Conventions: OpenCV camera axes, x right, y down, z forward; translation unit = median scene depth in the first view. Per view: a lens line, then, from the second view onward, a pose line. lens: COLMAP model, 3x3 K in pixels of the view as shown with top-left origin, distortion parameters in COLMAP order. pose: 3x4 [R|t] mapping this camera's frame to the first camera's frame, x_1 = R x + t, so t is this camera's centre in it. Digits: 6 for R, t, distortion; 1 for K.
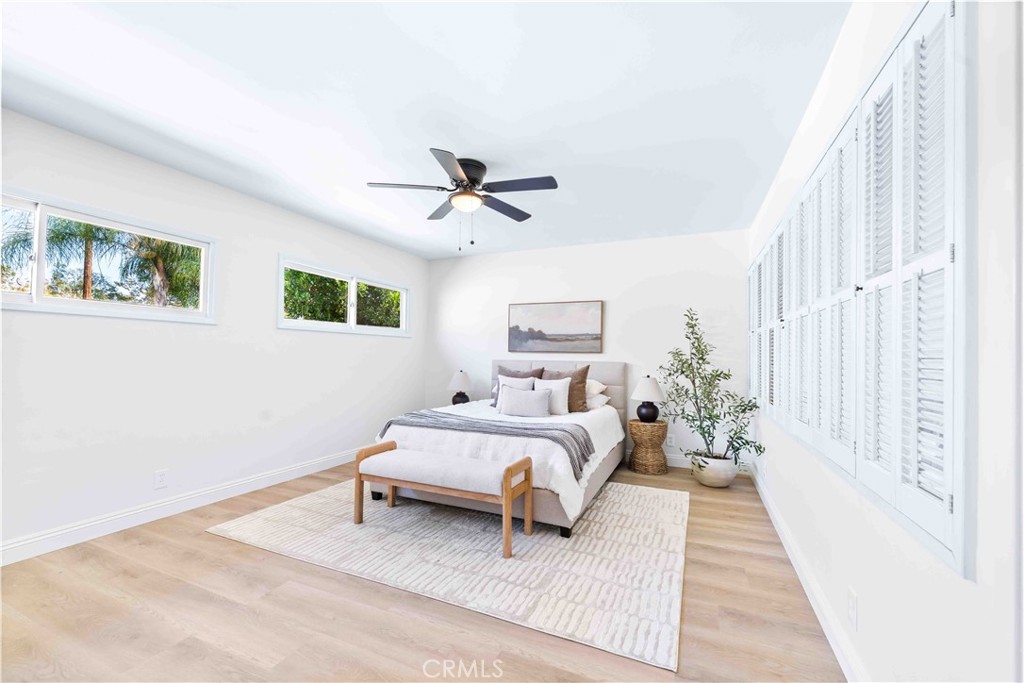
lens RADIAL K [[414.6, 0, 510.2], [0, 414.6, 349.5], [0, 0, 1]] dist [-0.000703, -0.000114]
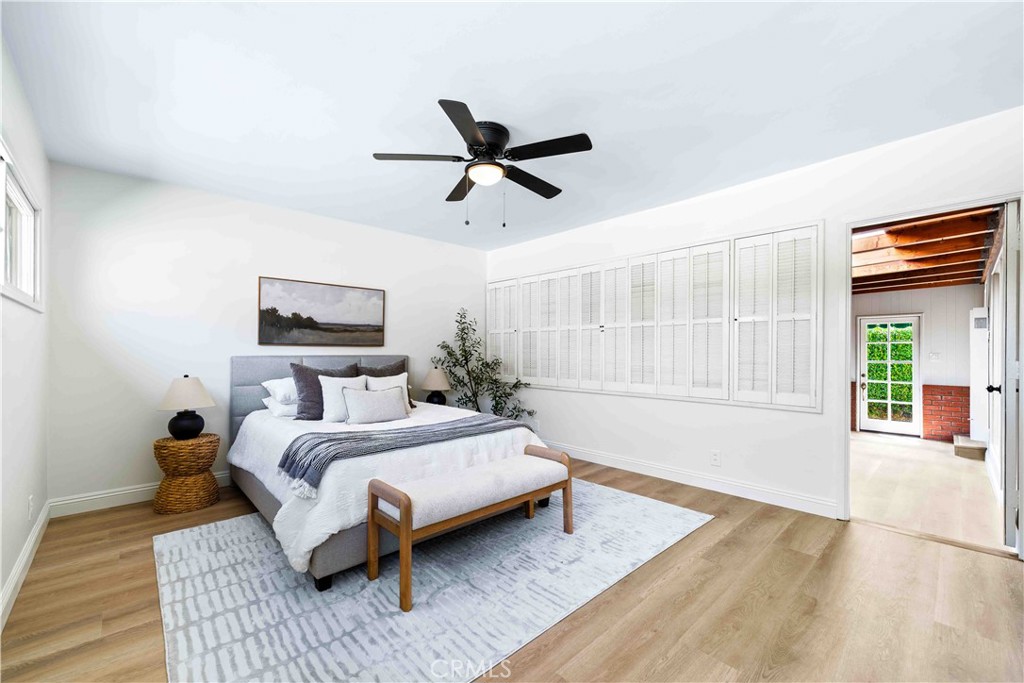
lens RADIAL K [[419.0, 0, 512.0], [0, 419.0, 341.5], [0, 0, 1]] dist [0.020599, 0.000036]
pose [[0.384114, 0.005964, 0.923266, -0.554300], [-0.013436, 0.999909, -0.000870, -0.004394], [-0.923188, -0.012071, 0.384160, 0.356117]]
